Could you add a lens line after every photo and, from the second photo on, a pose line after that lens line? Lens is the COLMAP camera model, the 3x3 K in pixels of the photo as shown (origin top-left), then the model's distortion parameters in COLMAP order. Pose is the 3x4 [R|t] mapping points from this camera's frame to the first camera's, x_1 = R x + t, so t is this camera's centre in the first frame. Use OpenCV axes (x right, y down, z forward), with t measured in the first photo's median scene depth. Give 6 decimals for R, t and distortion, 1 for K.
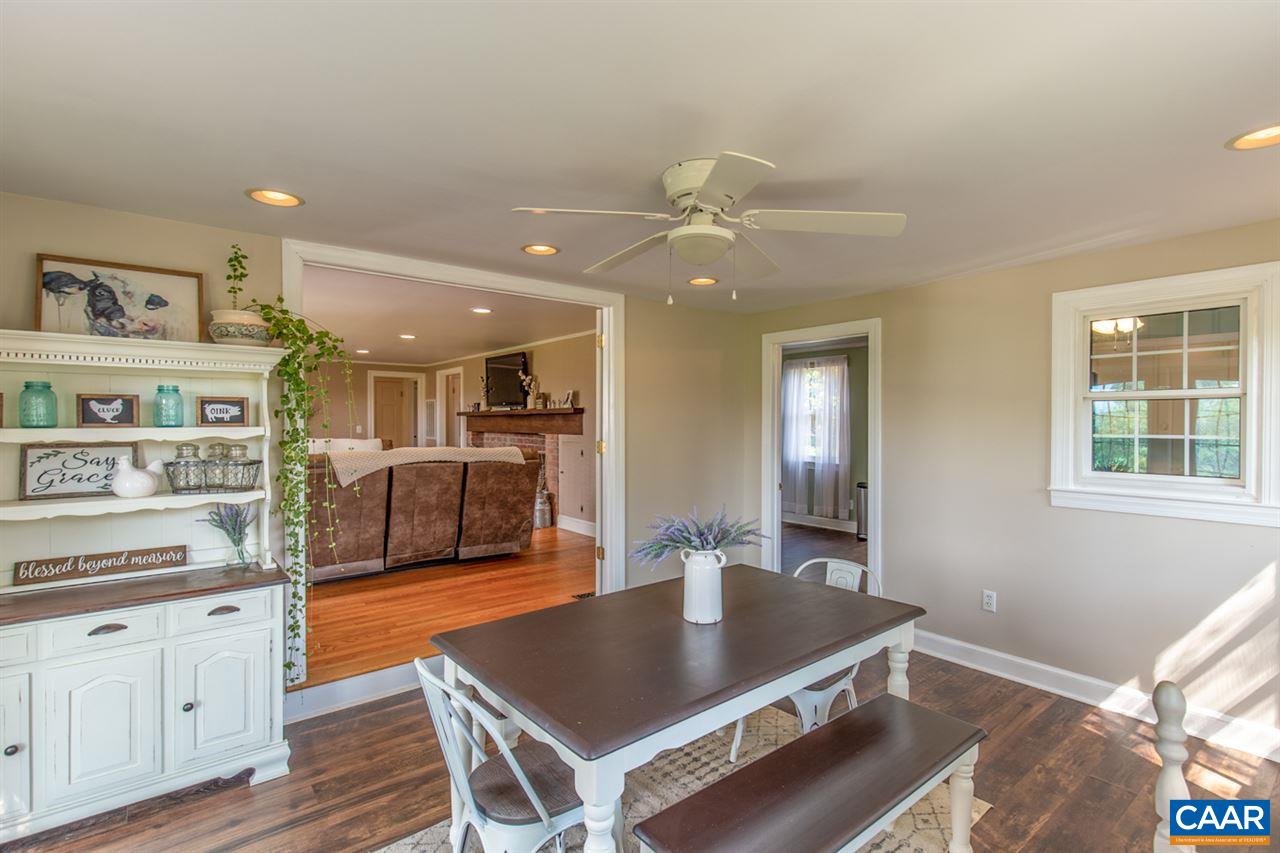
lens RADIAL K [[638.2, 0, 640.0], [0, 638.2, 426.5], [0, 0, 1]] dist [-0.028392, 0.000171]
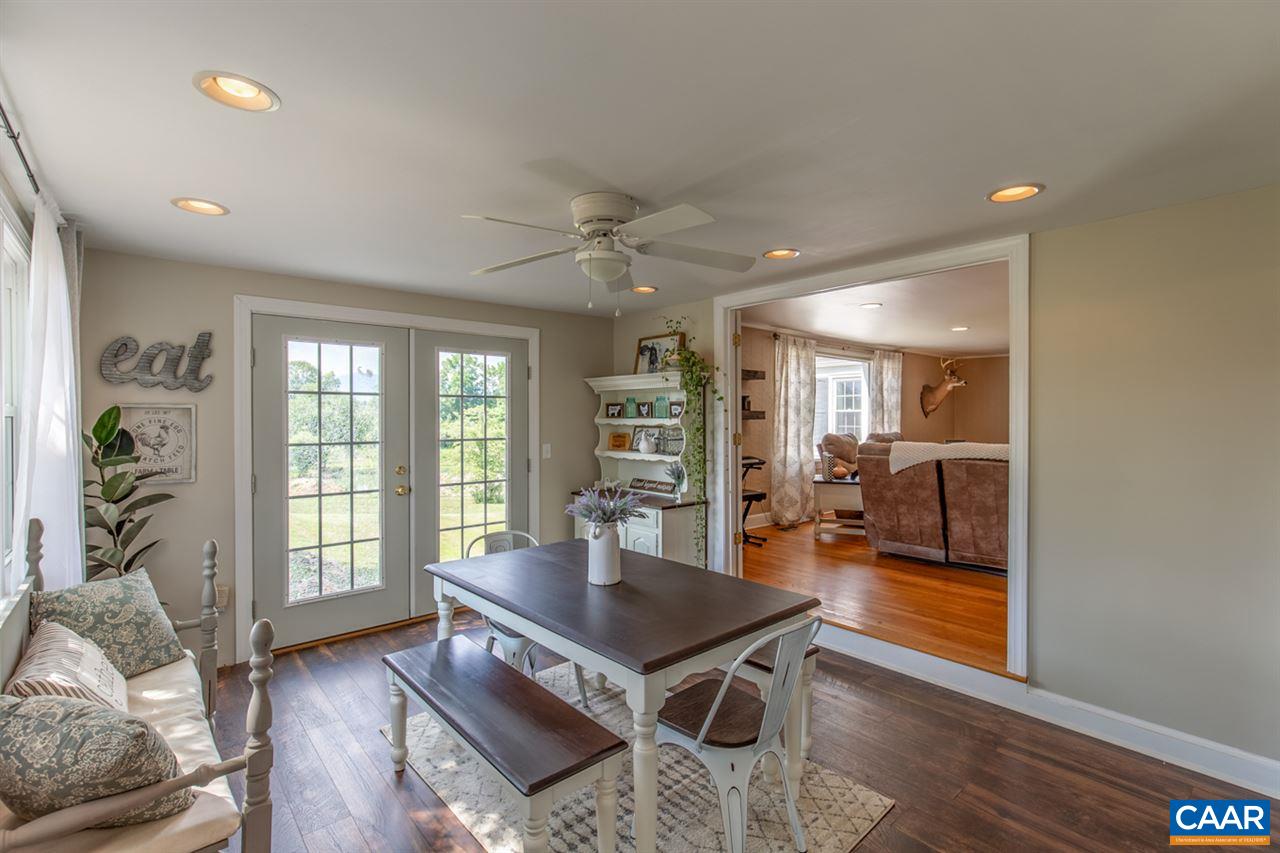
lens RADIAL K [[610.3, 0, 639.5], [0, 610.3, 418.4], [0, 0, 1]] dist [0.120576, -0.000037]
pose [[0.007431, 0.005812, -0.999956, 1.072429], [-0.009779, 0.999936, 0.005739, -0.008537], [0.999925, 0.009736, 0.007487, 0.894333]]
